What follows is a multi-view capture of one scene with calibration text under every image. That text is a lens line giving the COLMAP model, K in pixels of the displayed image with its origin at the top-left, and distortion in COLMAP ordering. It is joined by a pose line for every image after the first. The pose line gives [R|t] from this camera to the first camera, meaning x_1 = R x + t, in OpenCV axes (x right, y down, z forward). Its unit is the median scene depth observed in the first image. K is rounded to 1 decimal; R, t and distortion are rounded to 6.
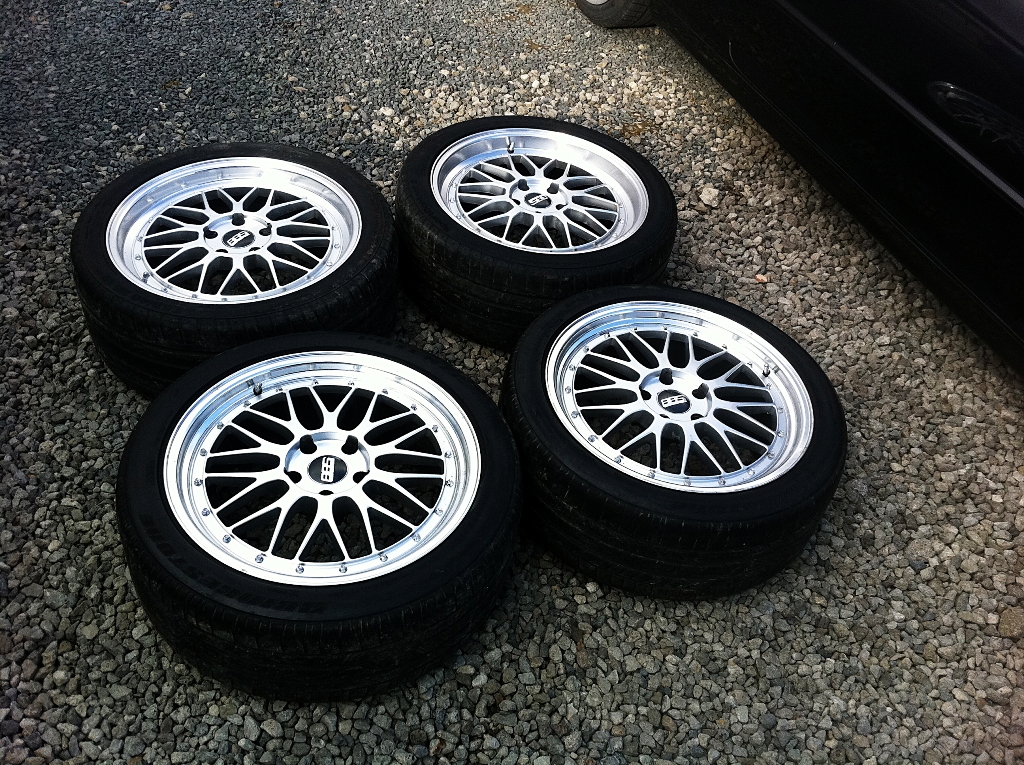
lens RADIAL K [[991.7, 0, 490.1], [0, 991.7, 382.3], [0, 0, 1]] dist [0.072882, -0.272192]
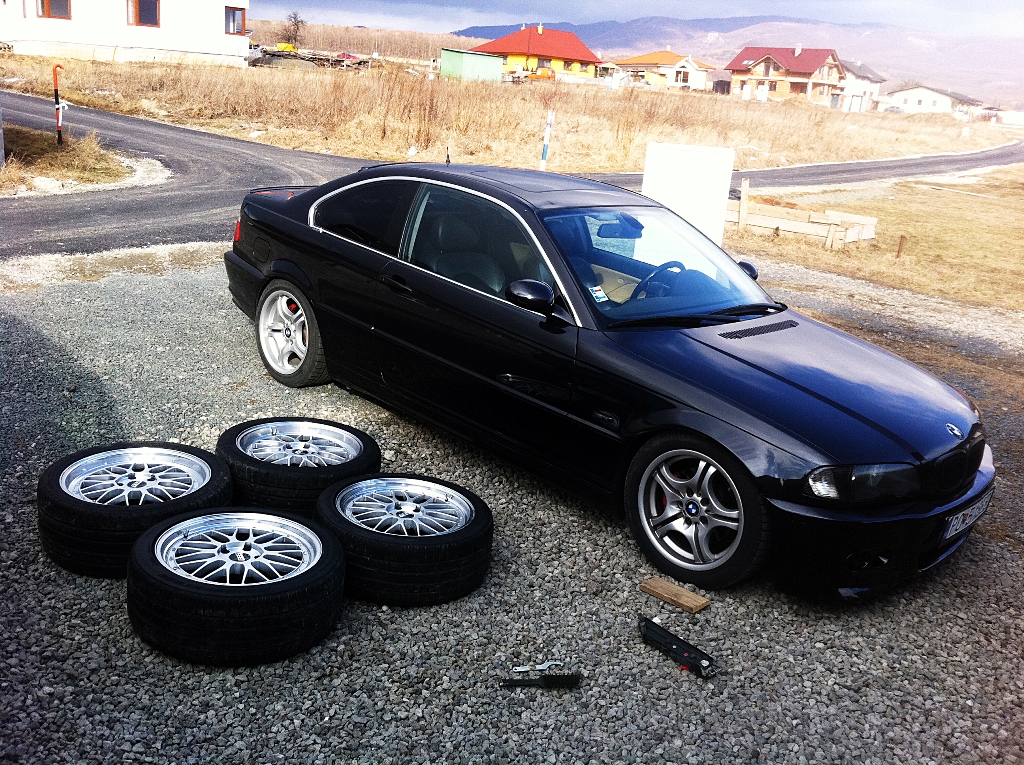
lens RADIAL K [[991.7, 0, 490.1], [0, 991.7, 382.3], [0, 0, 1]] dist [0.072882, -0.272192]
pose [[0.921568, -0.107068, 0.373162, -0.221168], [0.252288, 0.895746, -0.366046, 0.337243], [-0.295066, 0.431480, 0.852503, -0.500519]]
